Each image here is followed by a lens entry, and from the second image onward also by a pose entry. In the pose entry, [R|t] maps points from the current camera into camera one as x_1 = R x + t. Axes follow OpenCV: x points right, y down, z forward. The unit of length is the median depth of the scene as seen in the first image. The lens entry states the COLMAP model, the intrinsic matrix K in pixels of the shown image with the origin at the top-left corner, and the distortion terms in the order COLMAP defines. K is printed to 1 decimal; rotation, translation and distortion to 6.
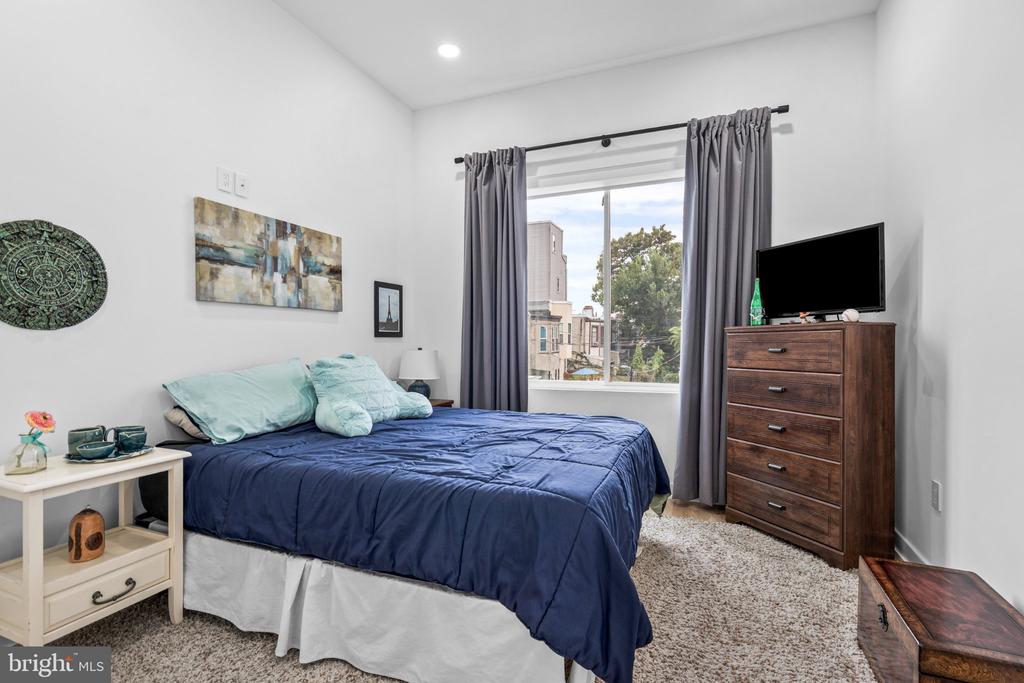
lens RADIAL K [[485.3, 0, 512.0], [0, 485.3, 341.5], [0, 0, 1]] dist [-0.002029, 0.000144]
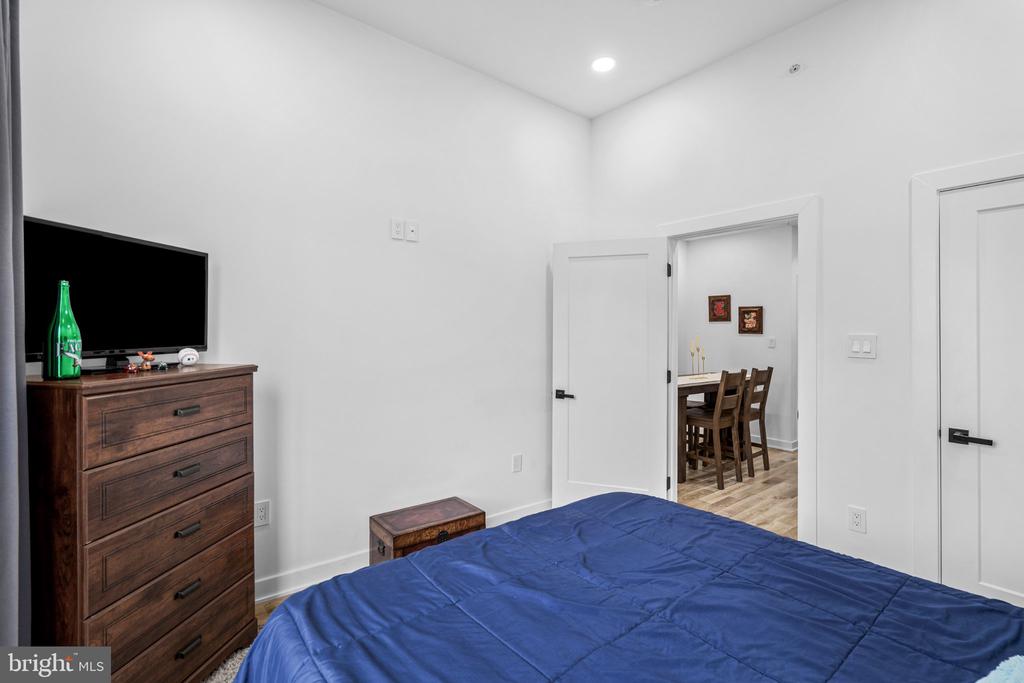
lens RADIAL K [[477.5, 0, 500.2], [0, 477.5, 332.3], [0, 0, 1]] dist [-0.002273, 0.000967]
pose [[-0.868525, -0.006547, 0.495602, -0.125291], [-0.007434, 0.999972, 0.000181, -0.082736], [-0.495590, -0.003528, -0.868550, 1.224769]]
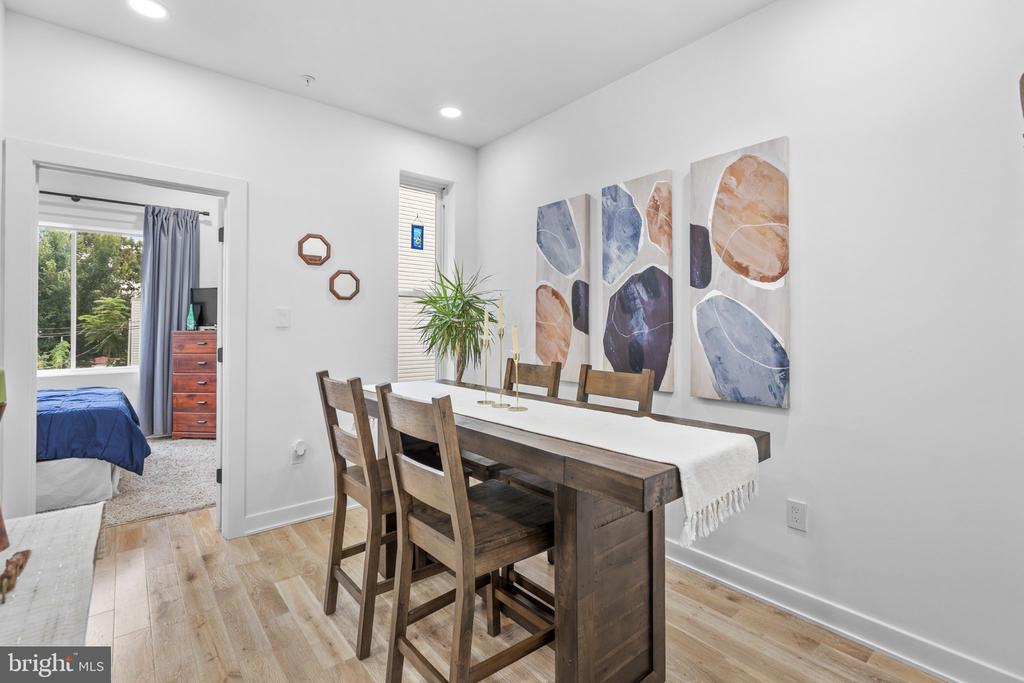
lens RADIAL K [[470.2, 0, 507.3], [0, 470.2, 325.0], [0, 0, 1]] dist [-0.000403, 0.000513]
pose [[0.484539, 0.004145, 0.874760, -0.477520], [0.004270, 0.999966, -0.007103, -0.034538], [-0.874759, 0.007176, 0.484505, -0.921116]]
